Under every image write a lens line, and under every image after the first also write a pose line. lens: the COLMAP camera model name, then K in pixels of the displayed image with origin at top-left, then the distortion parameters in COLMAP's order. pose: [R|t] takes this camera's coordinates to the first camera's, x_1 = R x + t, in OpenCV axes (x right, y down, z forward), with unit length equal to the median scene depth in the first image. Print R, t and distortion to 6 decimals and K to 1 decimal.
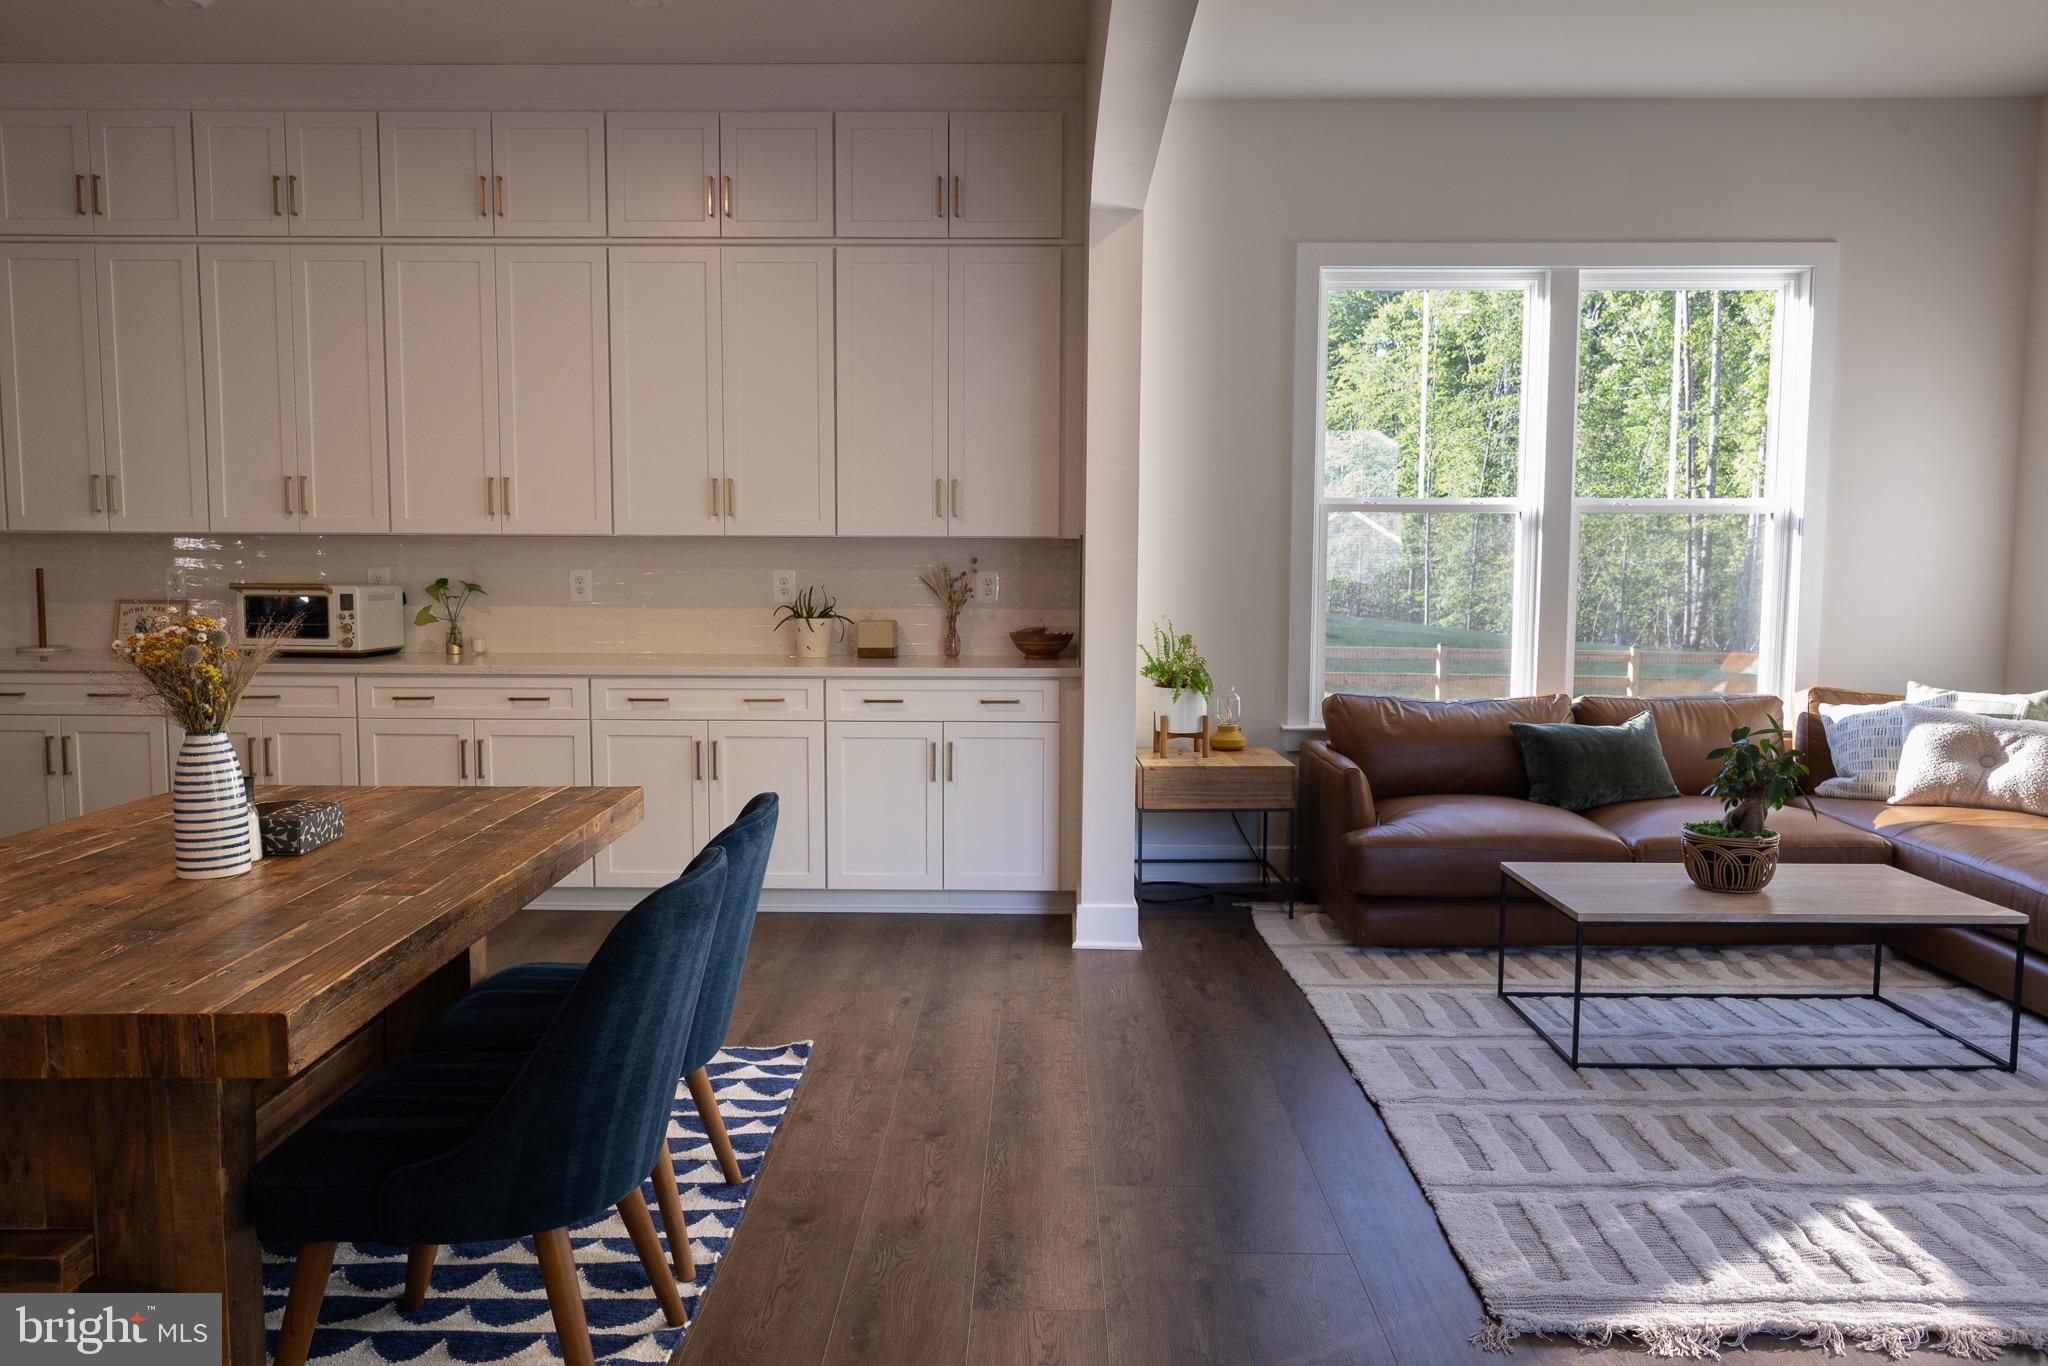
lens RADIAL K [[1410.0, 0, 1020.2], [0, 1410.0, 677.3], [0, 0, 1]] dist [-0.008364, 0.005575]
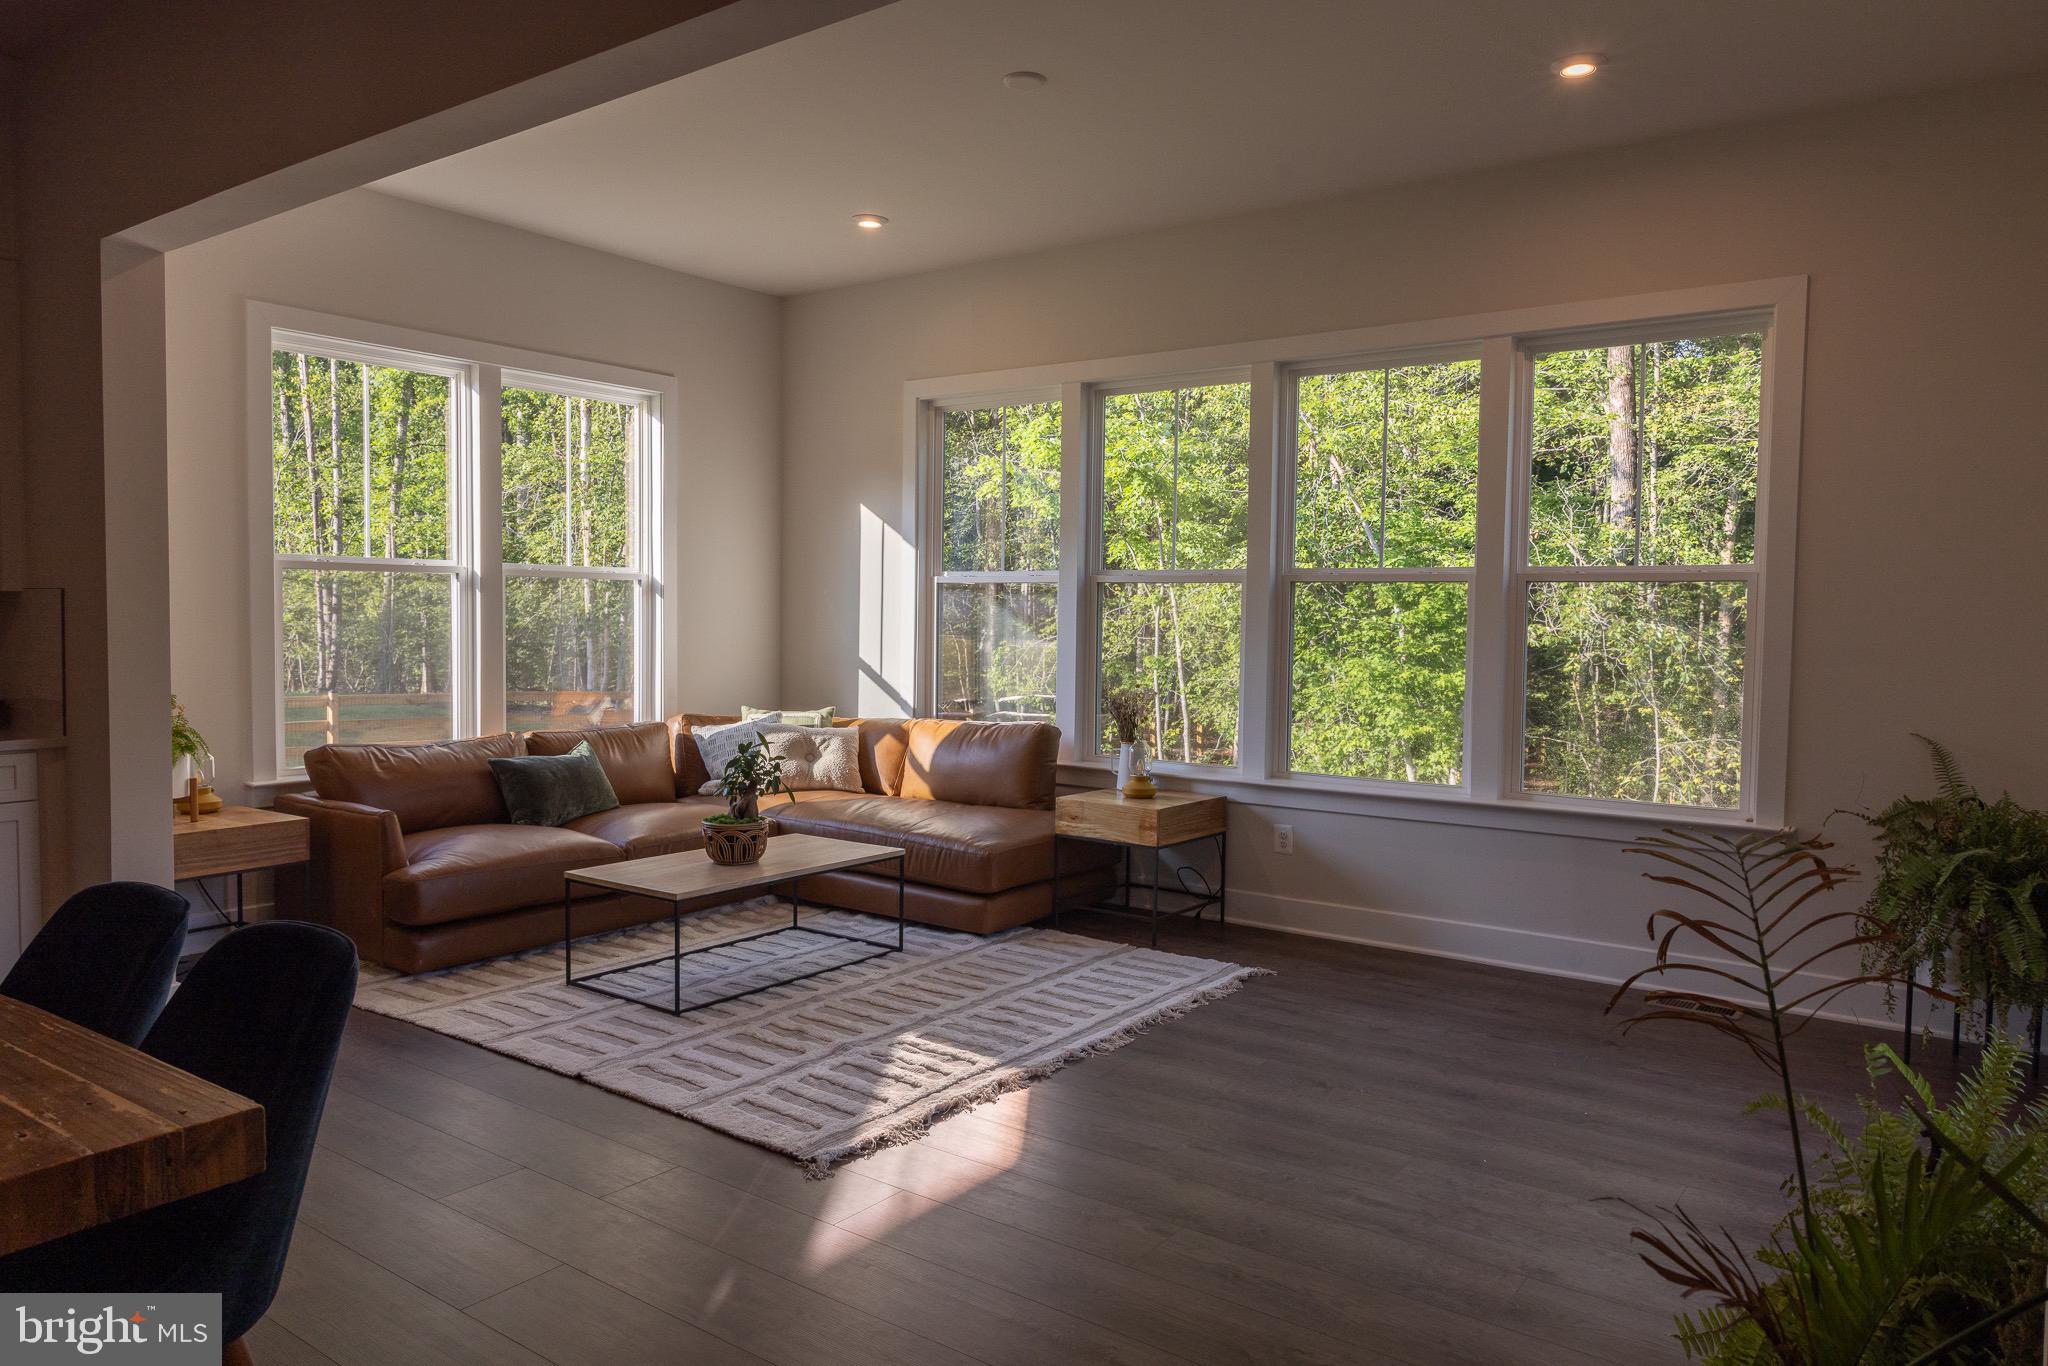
lens RADIAL K [[1364.0, 0, 1026.4], [0, 1364.0, 683.6], [0, 0, 1]] dist [-0.004011, 0.010089]
pose [[0.579595, -0.036389, 0.814092, -0.404965], [0.056650, 0.998385, 0.004294, -0.012309], [-0.812933, 0.043629, 0.580721, 0.000089]]
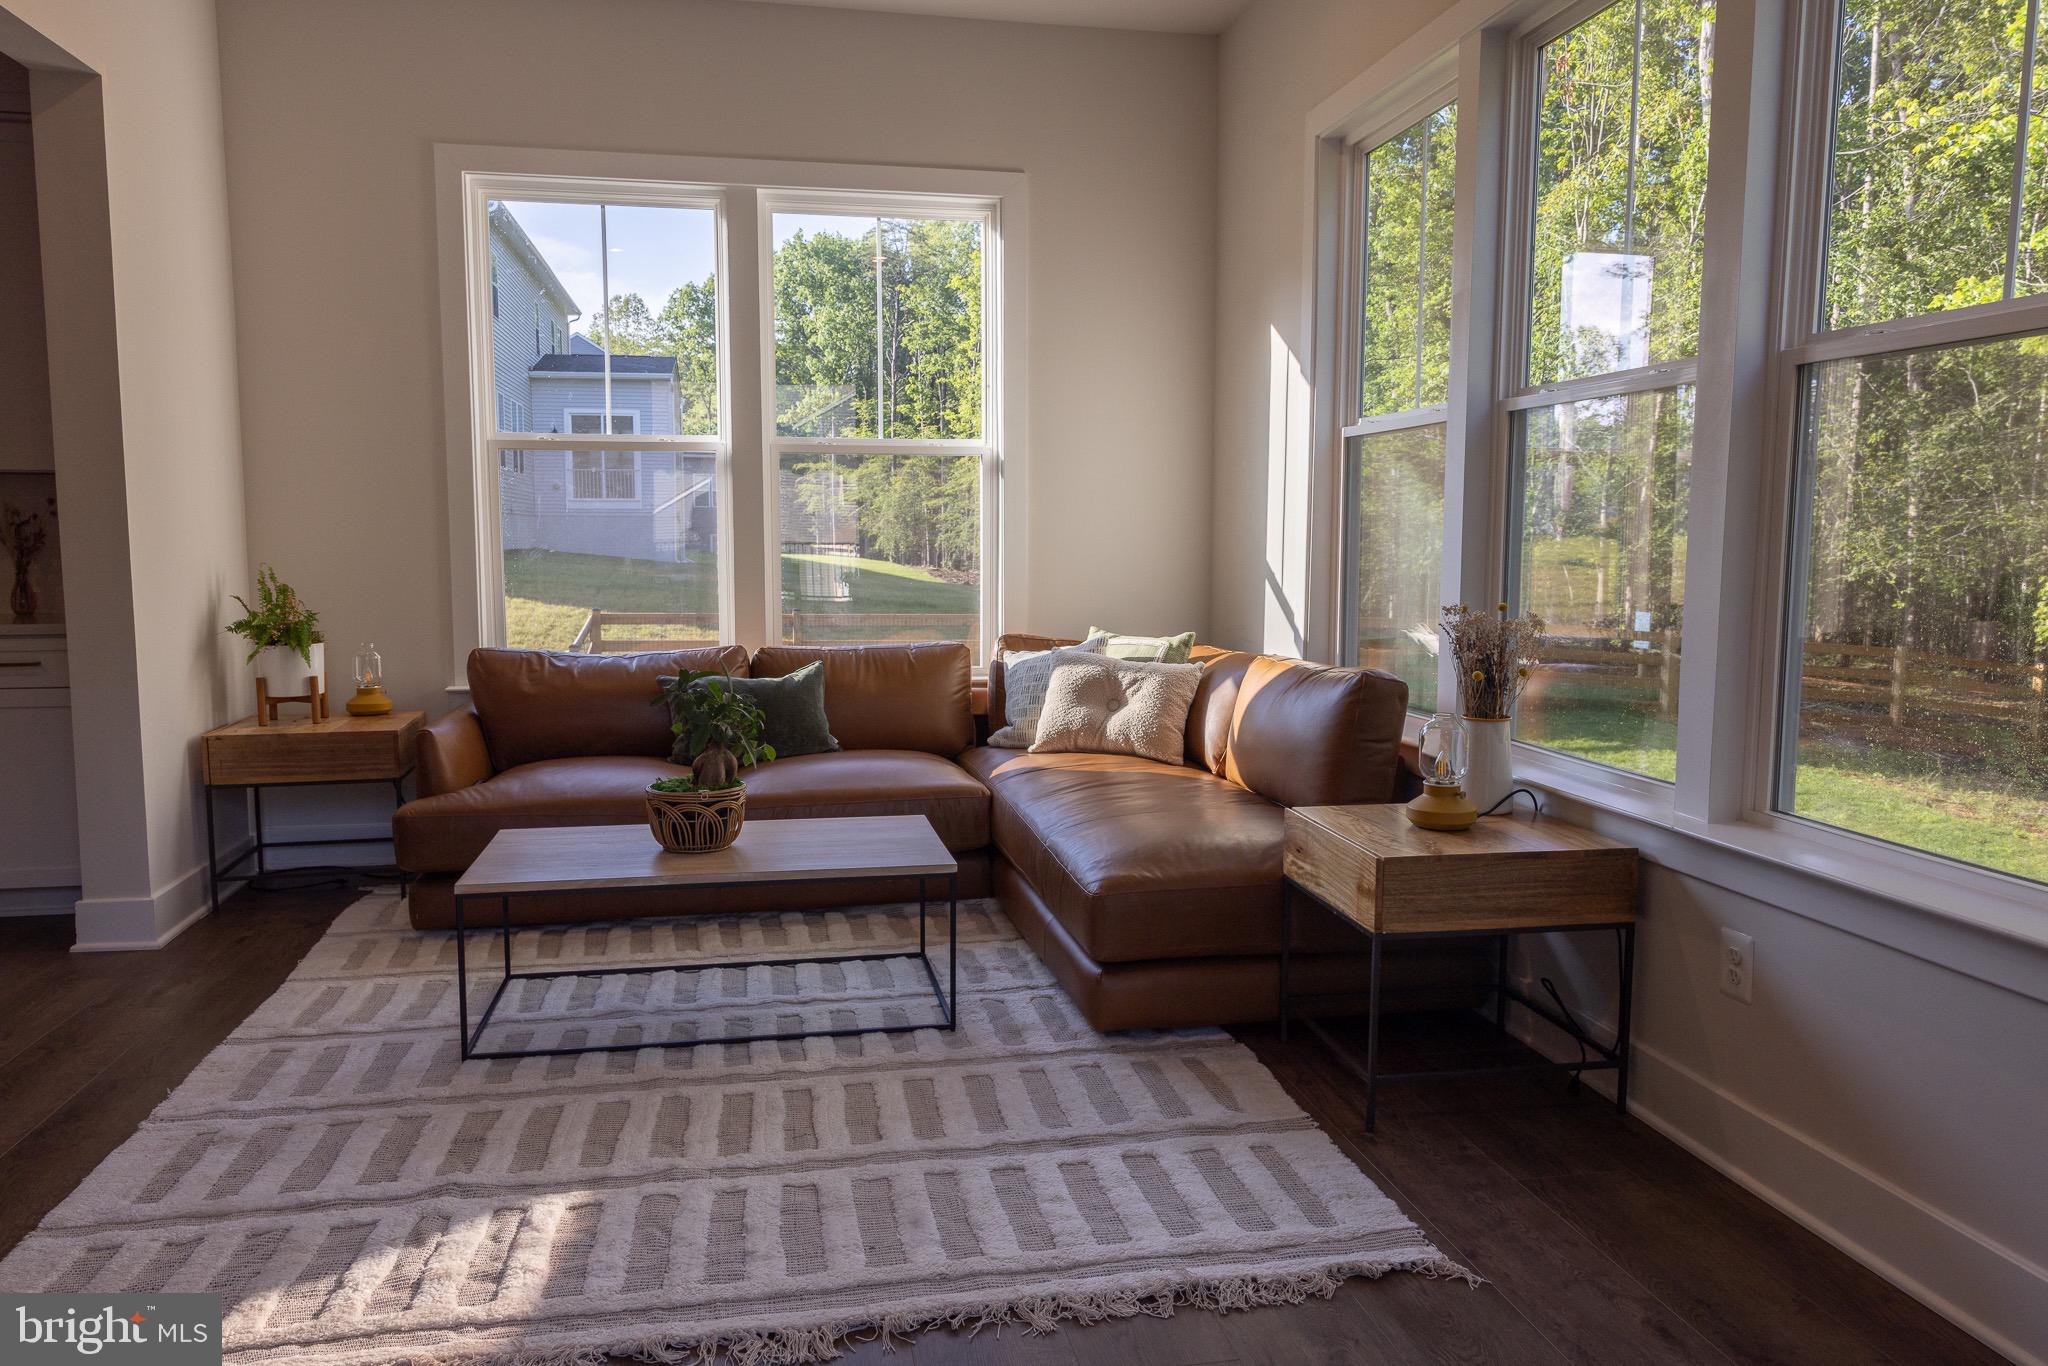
lens RADIAL K [[1420.0, 0, 1018.6], [0, 1420.0, 684.5], [0, 0, 1]] dist [-0.001632, 0.003765]
pose [[0.977700, -0.022026, 0.208849, 0.523322], [0.017368, 0.999558, 0.024113, 0.025548], [-0.209288, -0.019948, 0.977650, 0.060097]]
